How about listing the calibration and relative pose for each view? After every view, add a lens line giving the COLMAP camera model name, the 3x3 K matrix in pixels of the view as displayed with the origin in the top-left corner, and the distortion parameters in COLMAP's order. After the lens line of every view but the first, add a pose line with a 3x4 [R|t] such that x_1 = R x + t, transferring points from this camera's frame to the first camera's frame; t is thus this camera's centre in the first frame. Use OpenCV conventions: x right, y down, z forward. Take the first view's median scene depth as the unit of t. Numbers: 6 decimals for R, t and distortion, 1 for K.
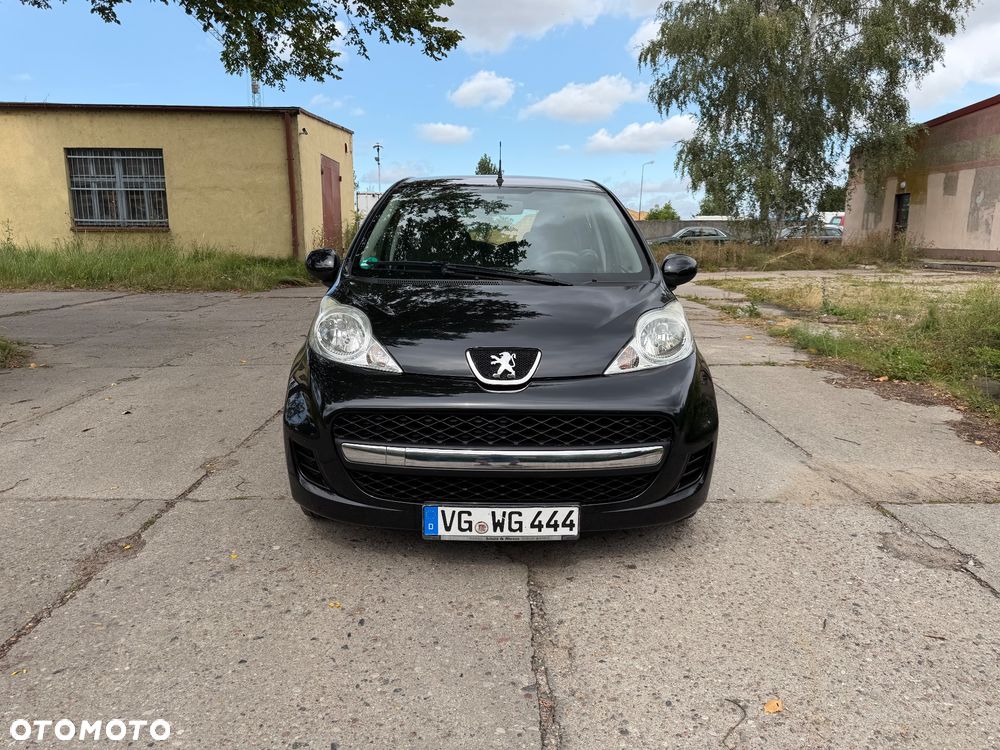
lens RADIAL K [[707.6, 0, 499.0], [0, 707.6, 376.7], [0, 0, 1]] dist [0.044514, -0.055390]
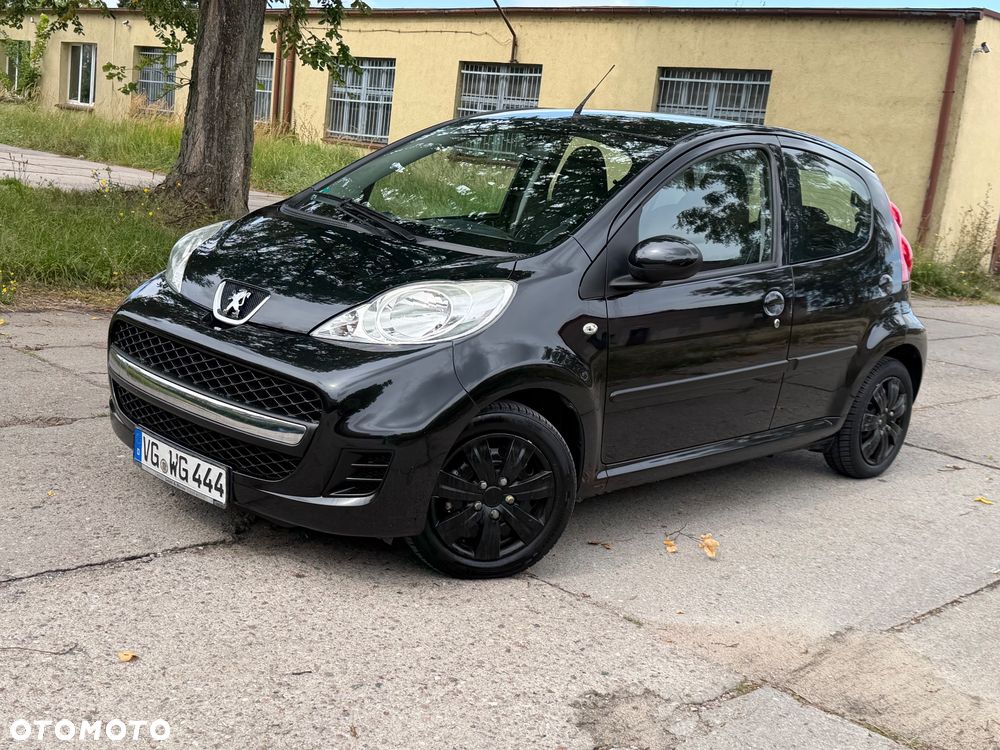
lens RADIAL K [[1185.5, 0, 492.8], [0, 1185.5, 402.3], [0, 0, 1]] dist [0.082768, 0.000000]
pose [[0.700694, 0.216939, -0.679680, 1.288433], [-0.246447, 0.967607, 0.054773, -0.057002], [0.669546, 0.129126, 0.731461, 0.135388]]
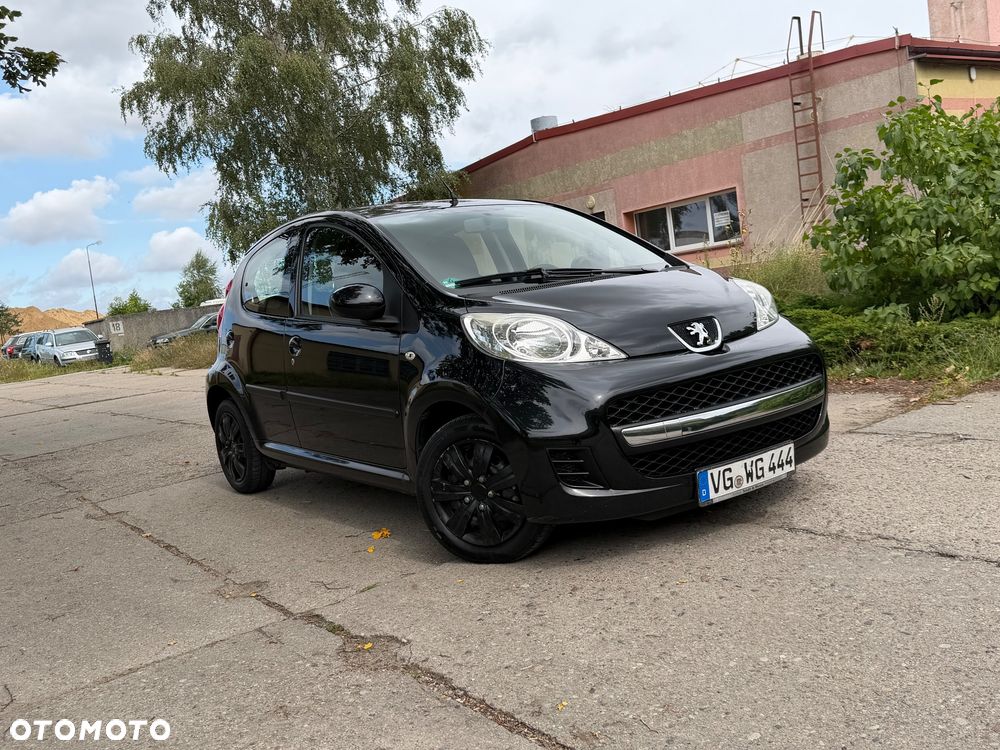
lens RADIAL K [[951.8, 0, 512.2], [0, 951.8, 361.1], [0, 0, 1]] dist [0.040601, 0.000000]
pose [[0.801025, -0.158397, 0.577295, -1.061898], [0.250277, 0.964645, -0.082595, 0.071815], [-0.543802, 0.210645, 0.812347, -0.005702]]
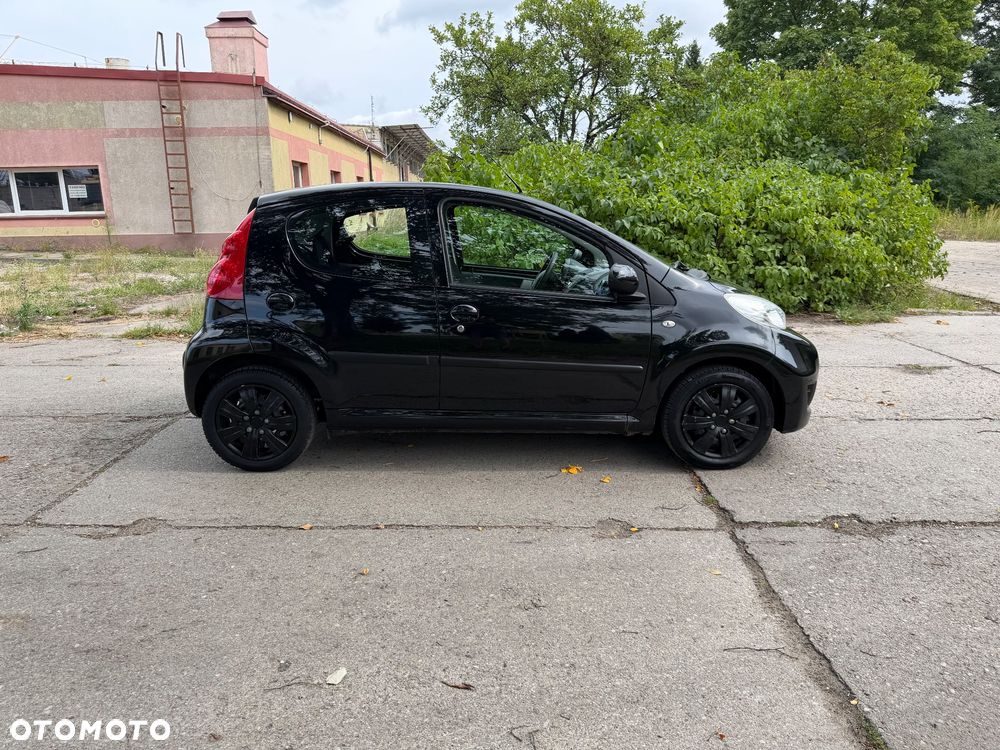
lens RADIAL K [[700.2, 0, 504.6], [0, 700.2, 370.8], [0, 0, 1]] dist [0.025286, -0.023307]
pose [[-0.007131, -0.230821, 0.972970, -1.757833], [0.208401, 0.951287, 0.227204, -0.415297], [-0.978017, 0.204388, 0.041320, 1.599233]]
